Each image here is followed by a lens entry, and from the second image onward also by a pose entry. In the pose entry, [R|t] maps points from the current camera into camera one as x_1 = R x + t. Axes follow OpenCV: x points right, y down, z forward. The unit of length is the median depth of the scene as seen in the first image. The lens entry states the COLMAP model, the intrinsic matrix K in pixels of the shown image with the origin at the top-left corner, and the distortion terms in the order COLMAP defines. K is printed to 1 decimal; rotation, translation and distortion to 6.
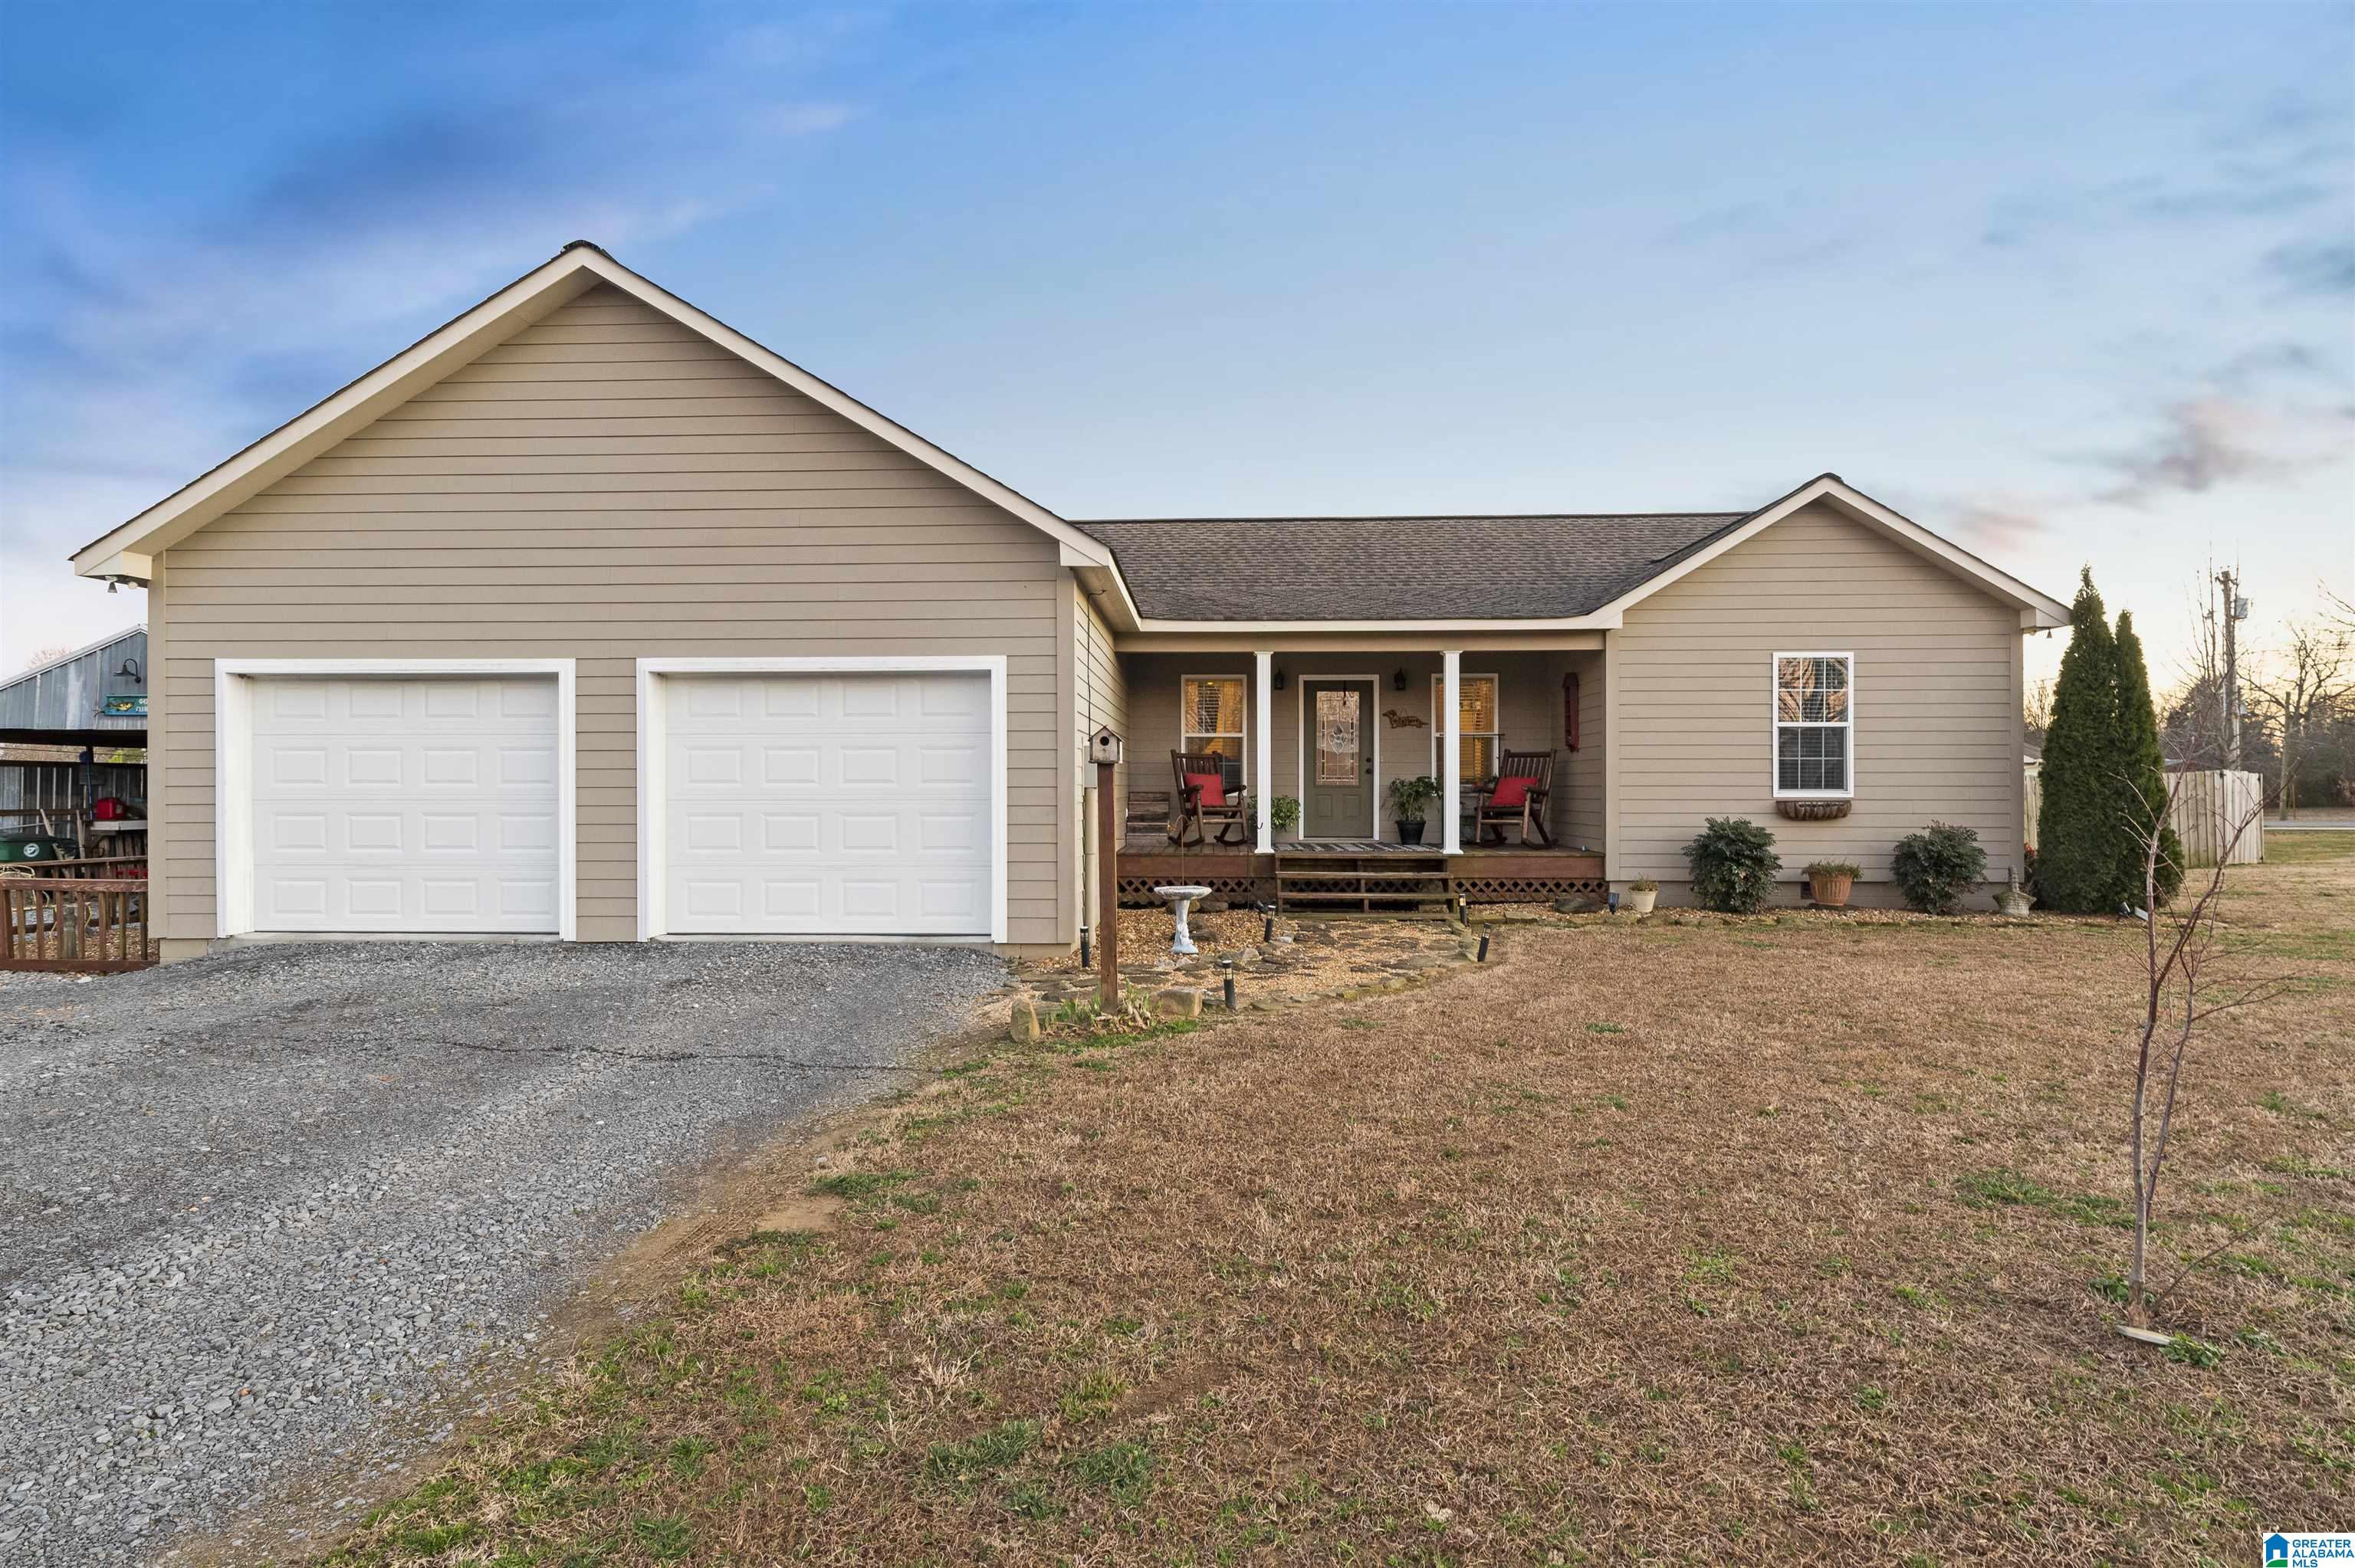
lens RADIAL K [[1140.8, 0, 1177.5], [0, 1140.8, 784.0], [0, 0, 1]] dist [0.001516, 0.000173]
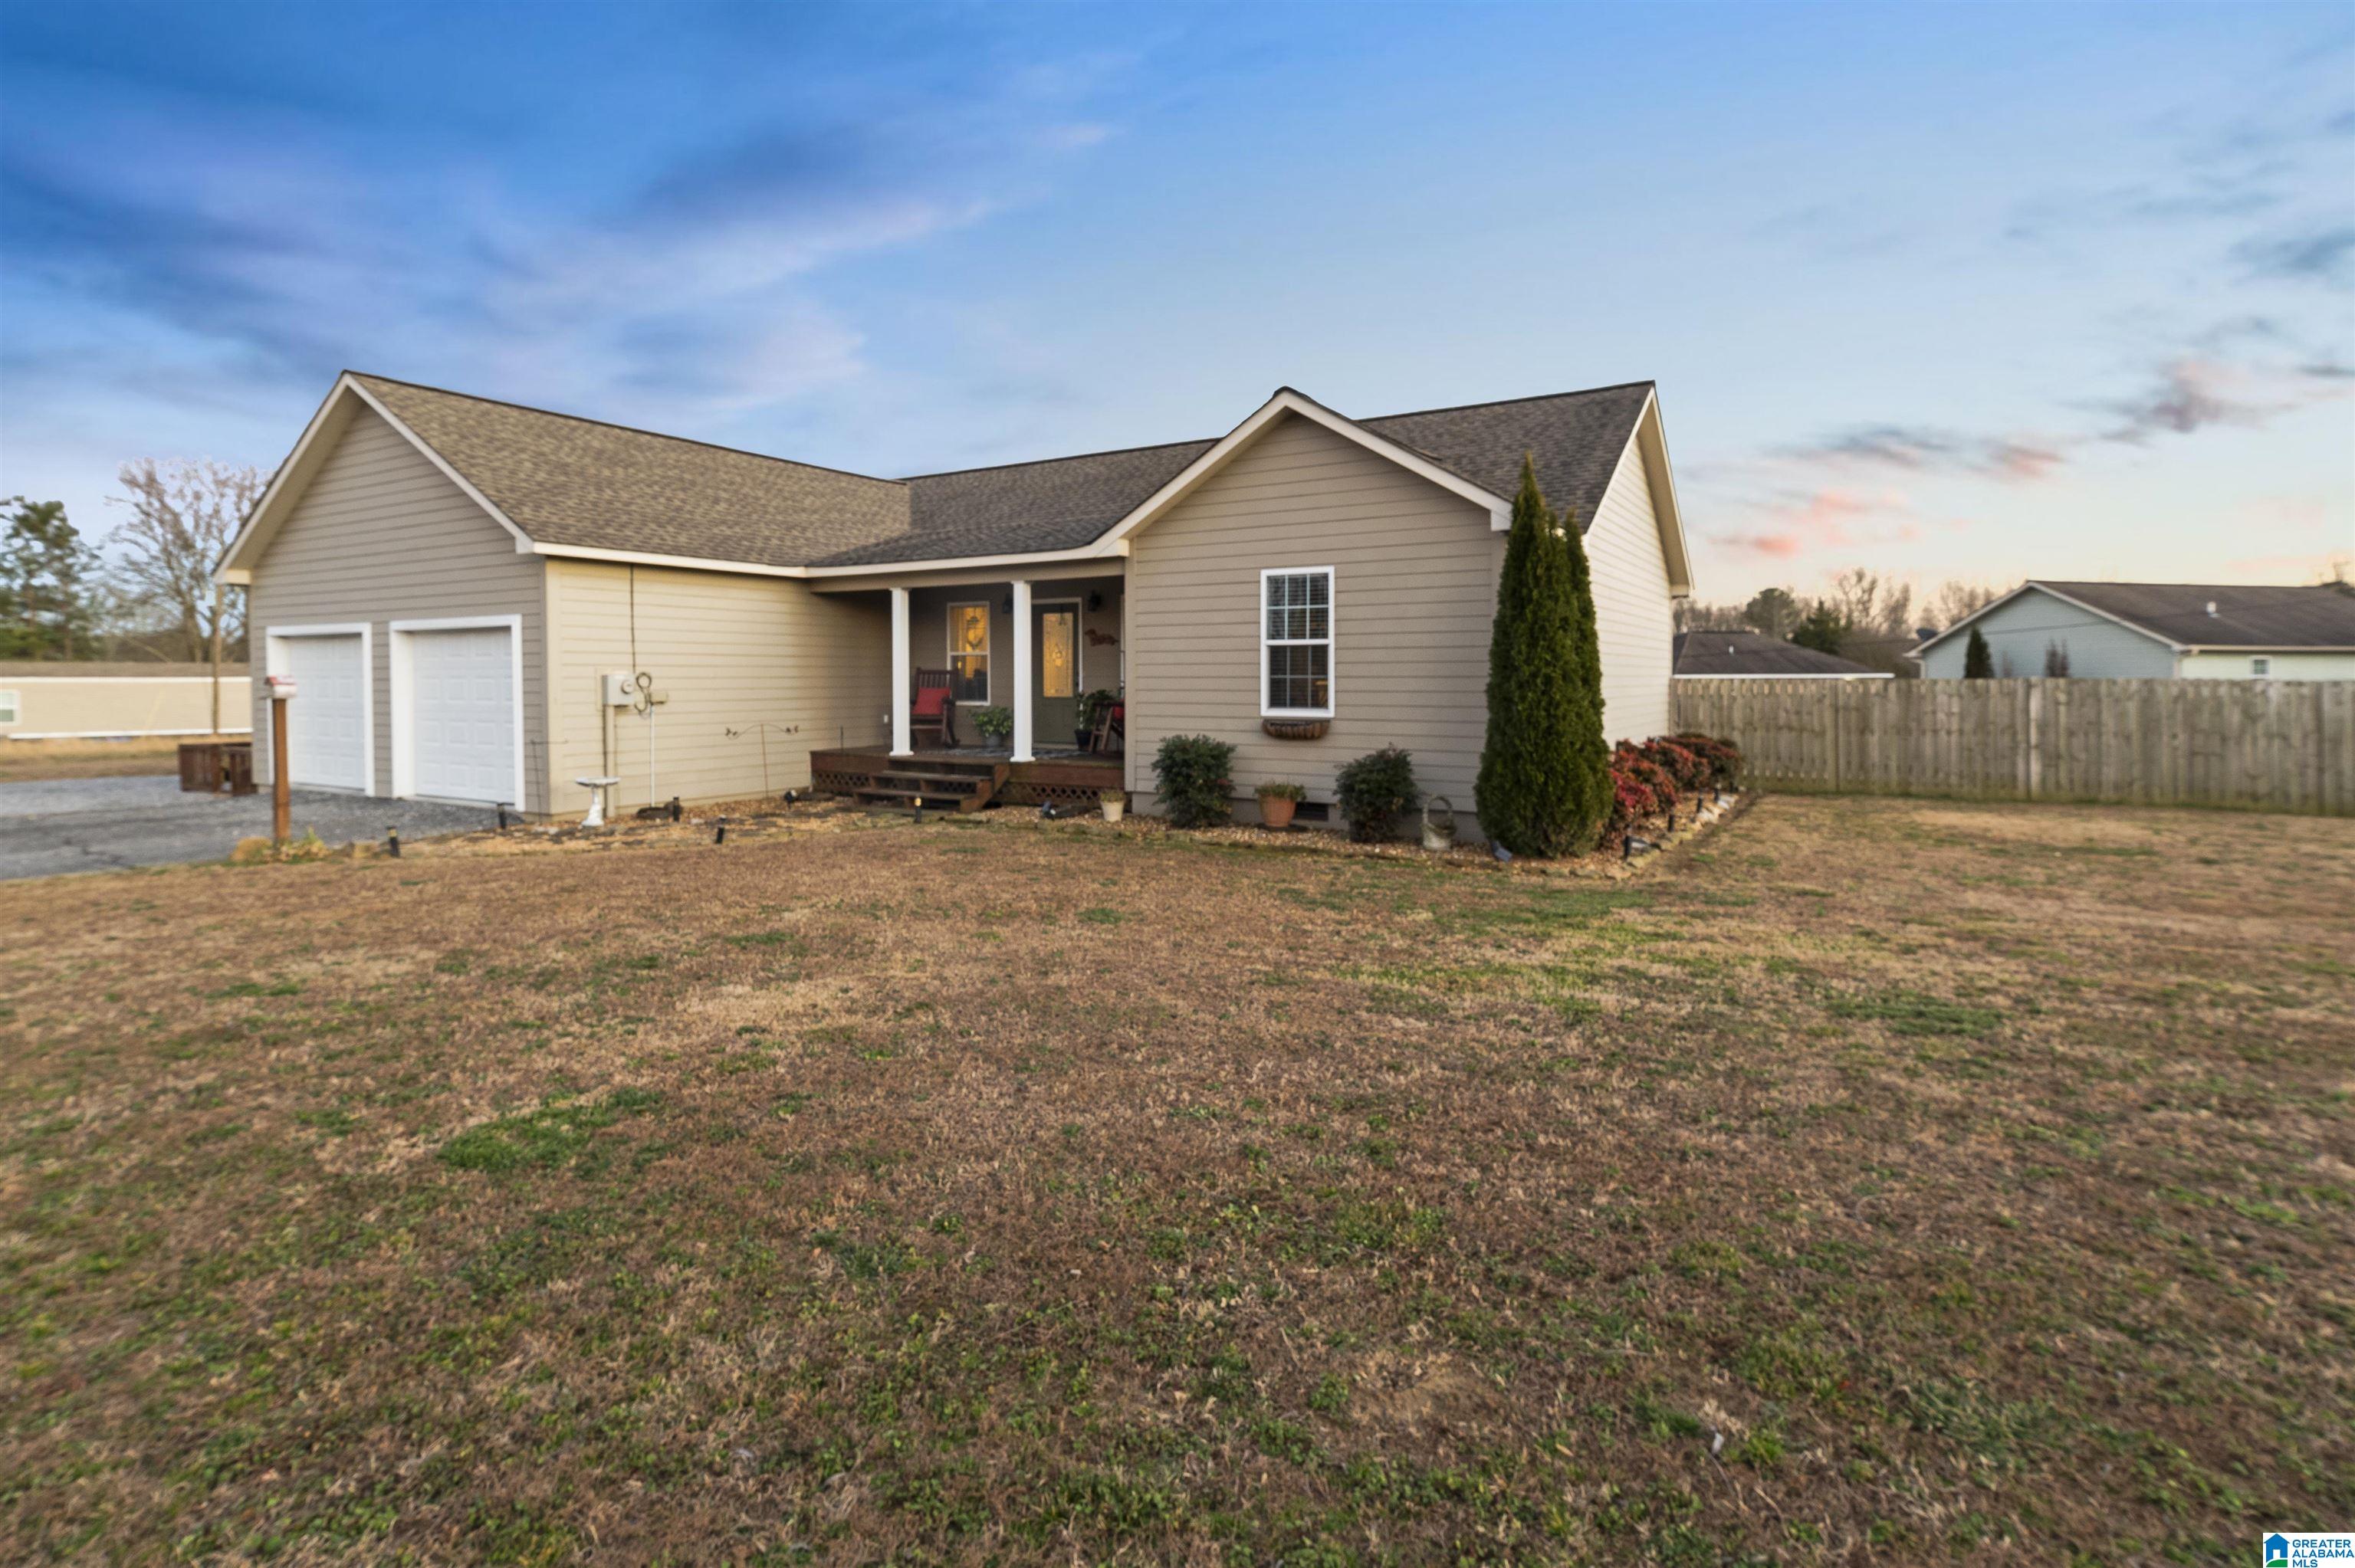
lens RADIAL K [[1158.2, 0, 1175.6], [0, 1158.2, 695.1], [0, 0, 1]] dist [0.001636, 0.000207]
pose [[0.874203, 0.006550, -0.485517, 0.951234], [0.001468, 0.999869, 0.016133, -0.022781], [0.485559, -0.014817, 0.874078, 0.076860]]
